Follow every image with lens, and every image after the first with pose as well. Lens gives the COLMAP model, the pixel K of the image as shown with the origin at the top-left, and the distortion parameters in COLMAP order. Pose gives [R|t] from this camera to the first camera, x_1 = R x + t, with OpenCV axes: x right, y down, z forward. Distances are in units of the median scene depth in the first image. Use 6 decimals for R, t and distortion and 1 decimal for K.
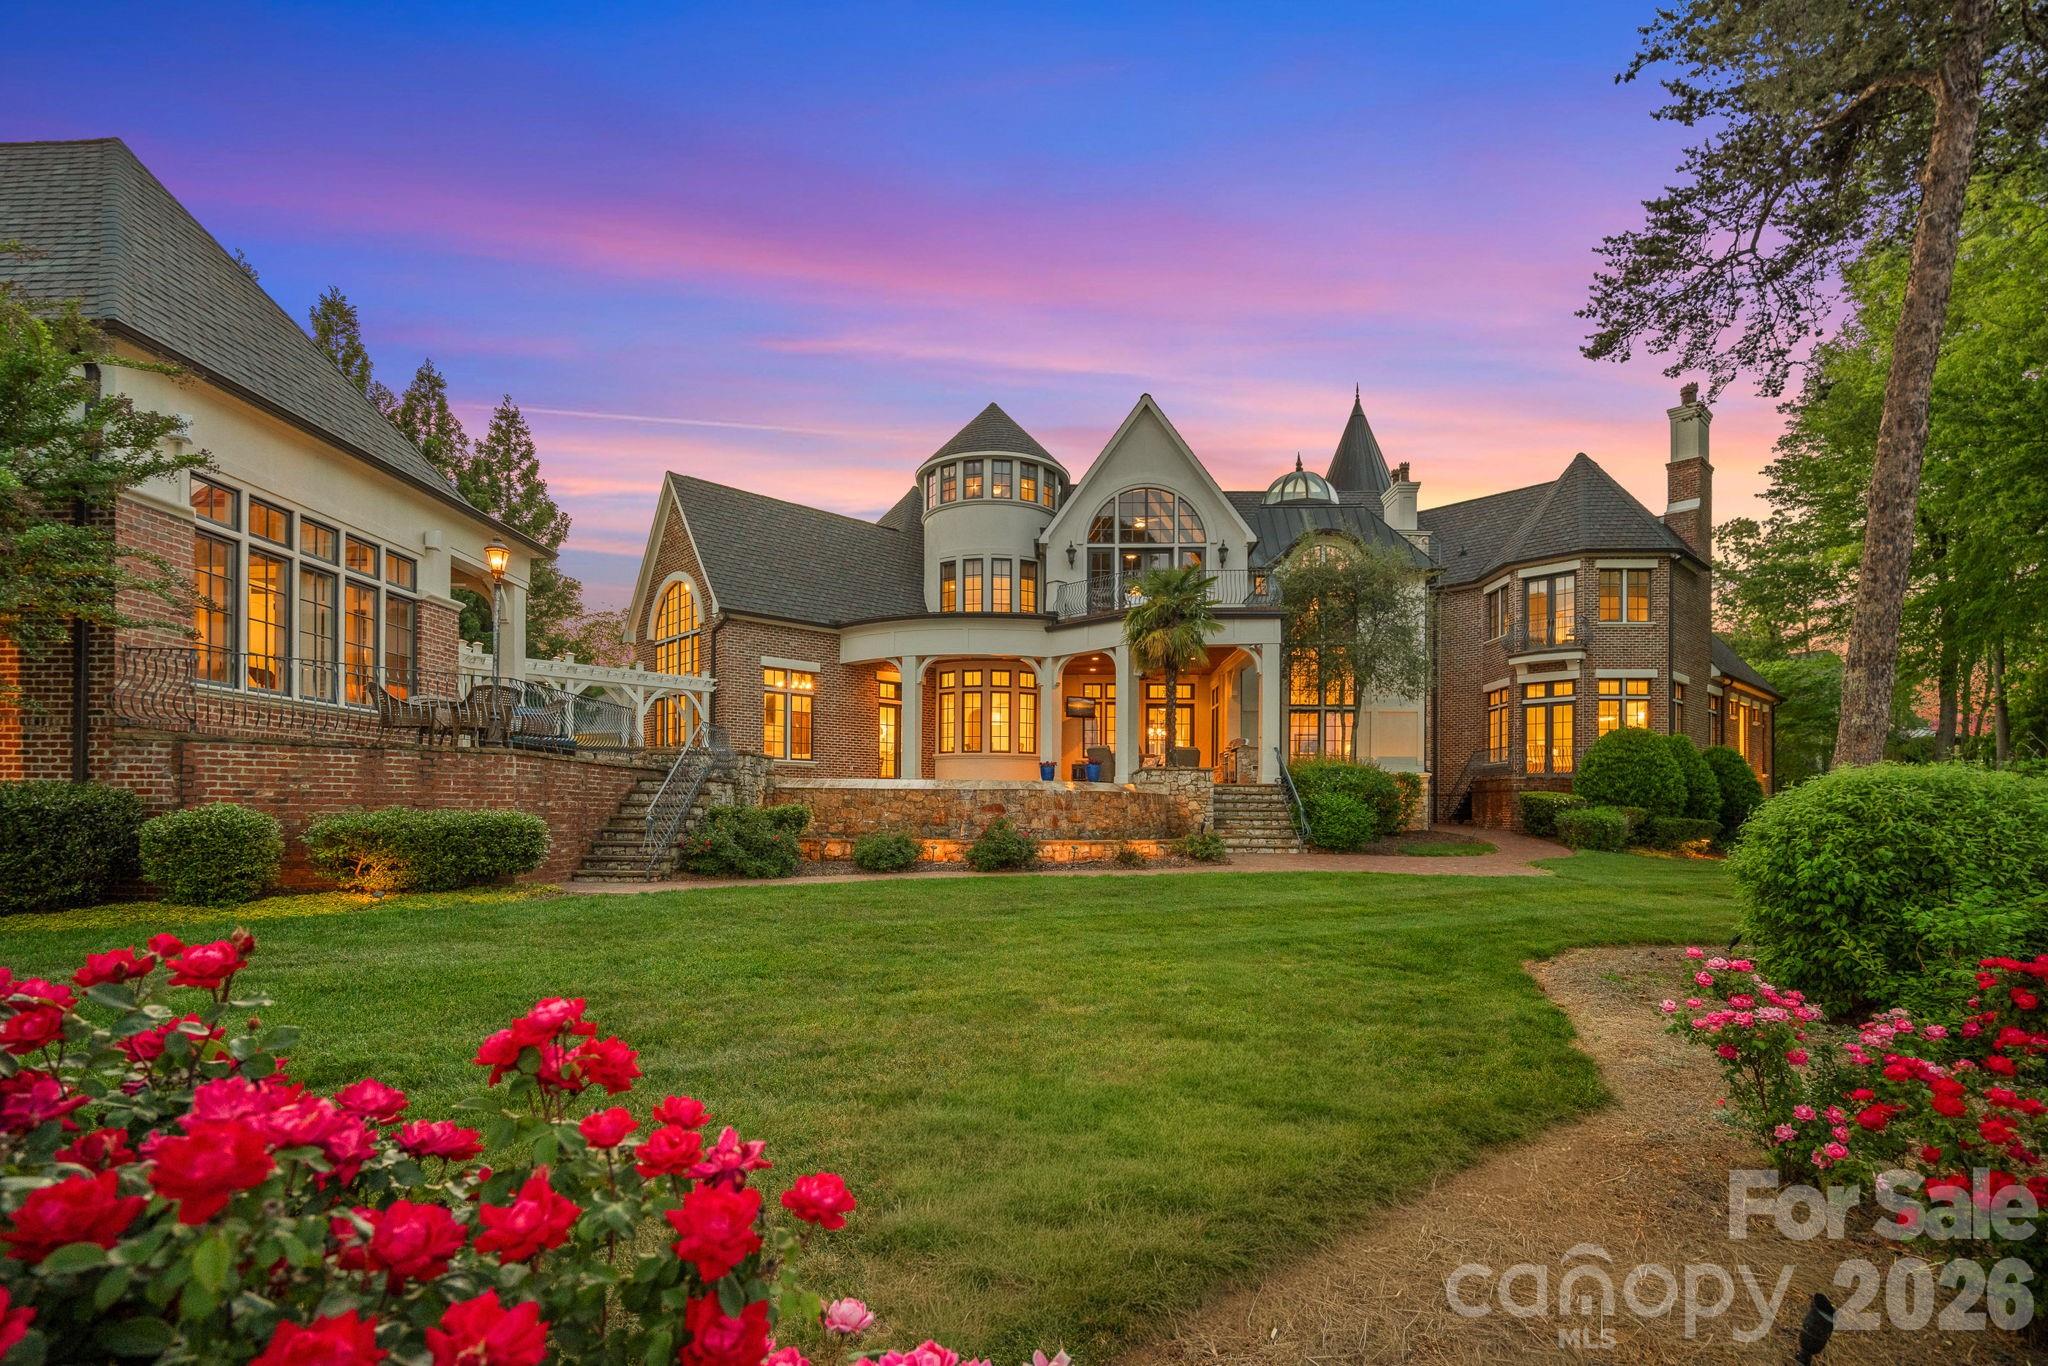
lens RADIAL K [[950.5, 0, 1017.4], [0, 950.5, 787.3], [0, 0, 1]] dist [-0.015937, 0.007027]
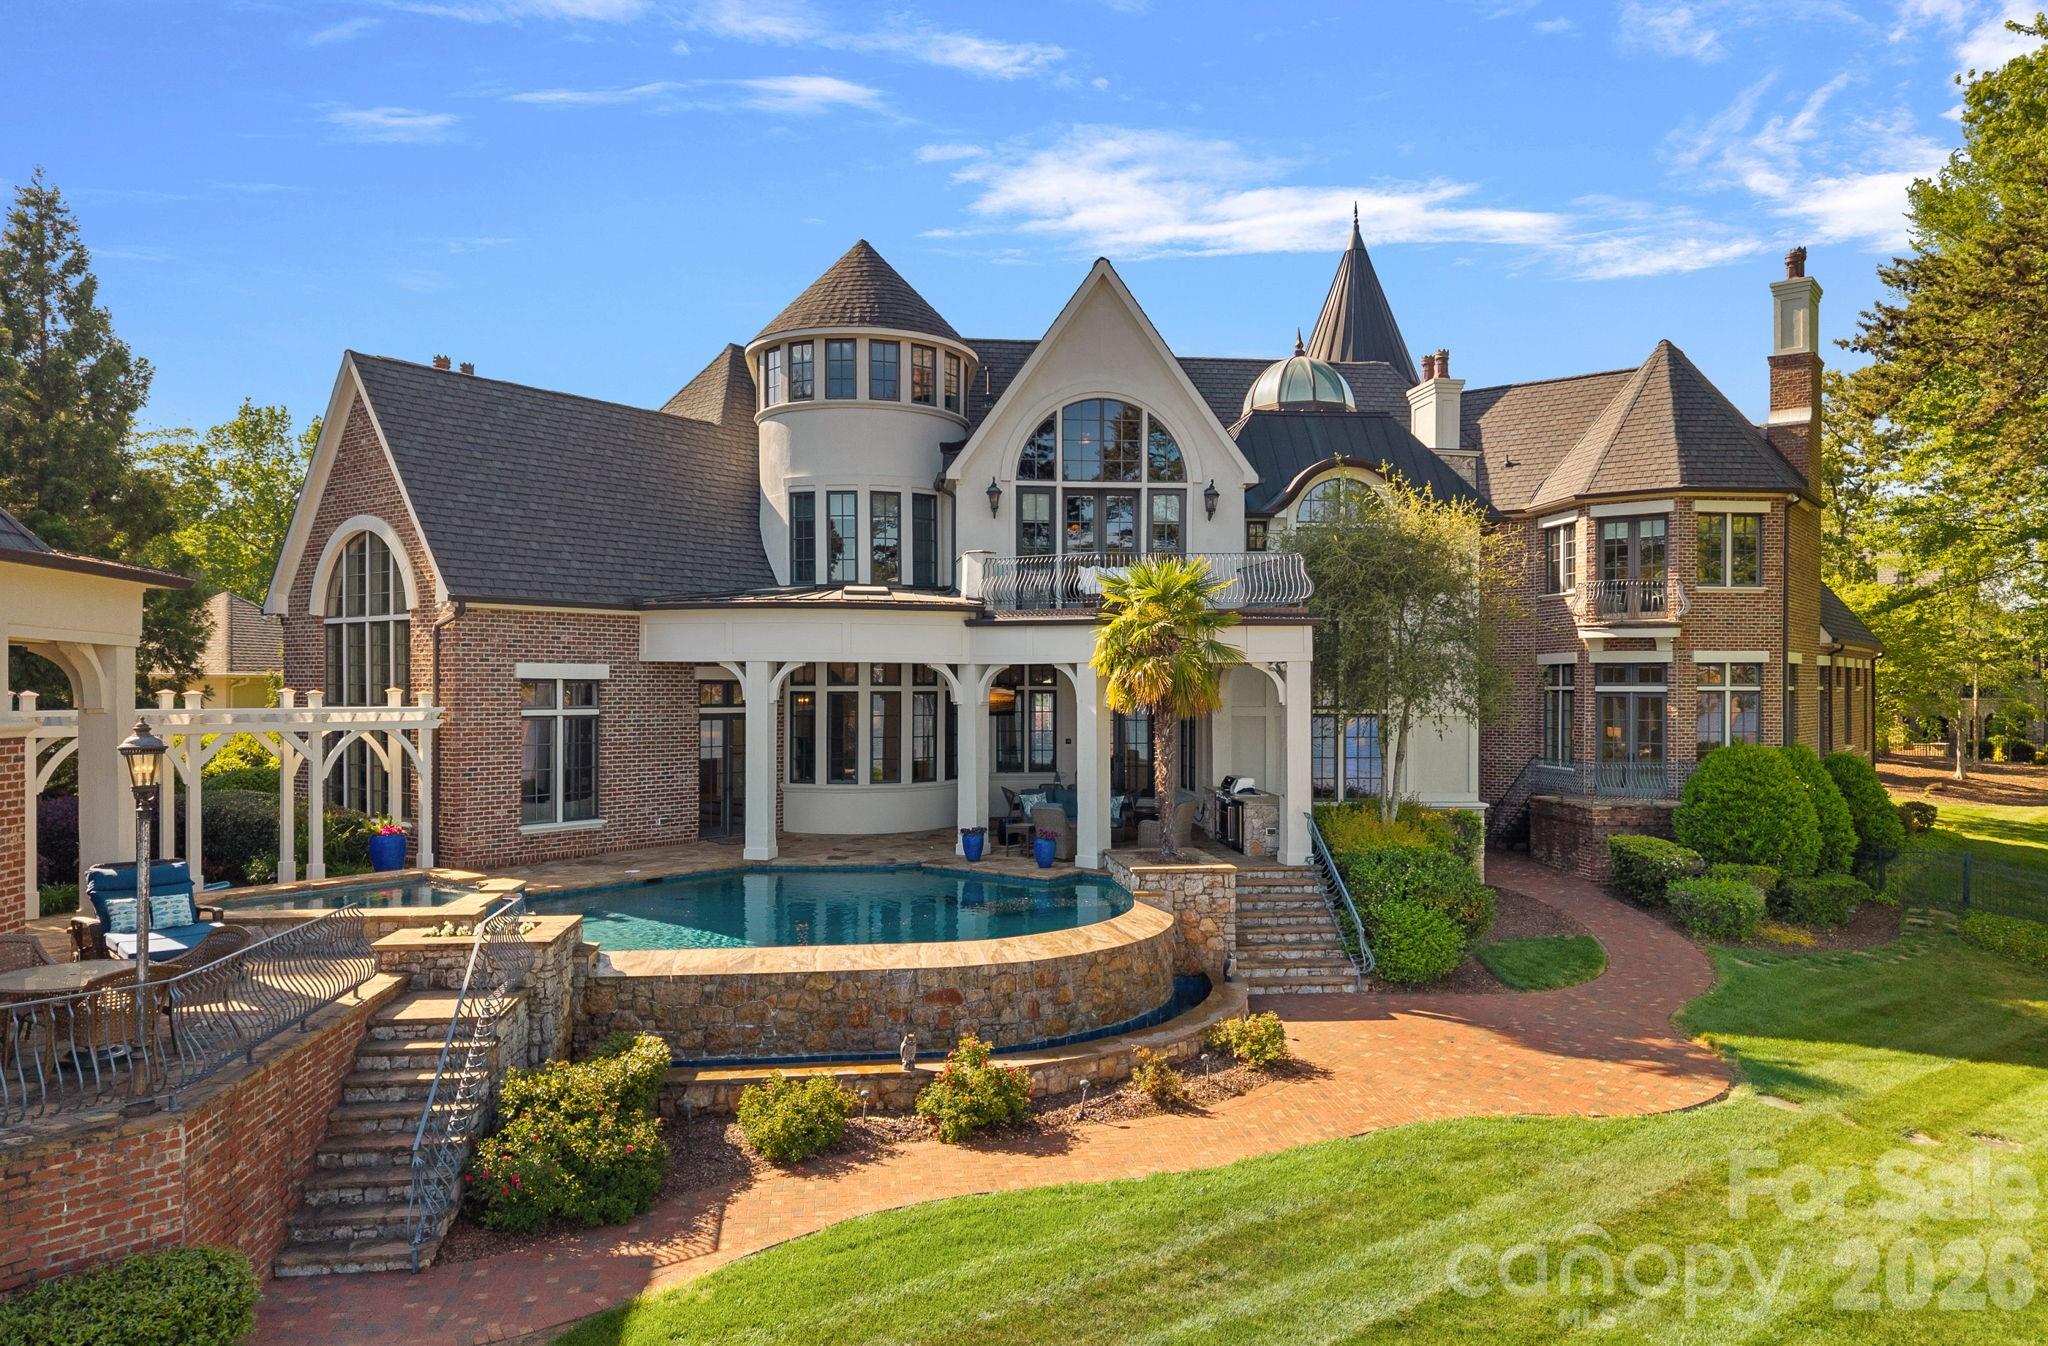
lens RADIAL K [[1329.0, 0, 1026.9], [0, 1329.0, 663.2], [0, 0, 1]] dist [0.009263, -0.011877]
pose [[0.986267, -0.005311, 0.165071, -0.074966], [0.002578, 0.999856, 0.016767, -0.140736], [-0.165136, -0.016111, 0.986139, 0.066843]]
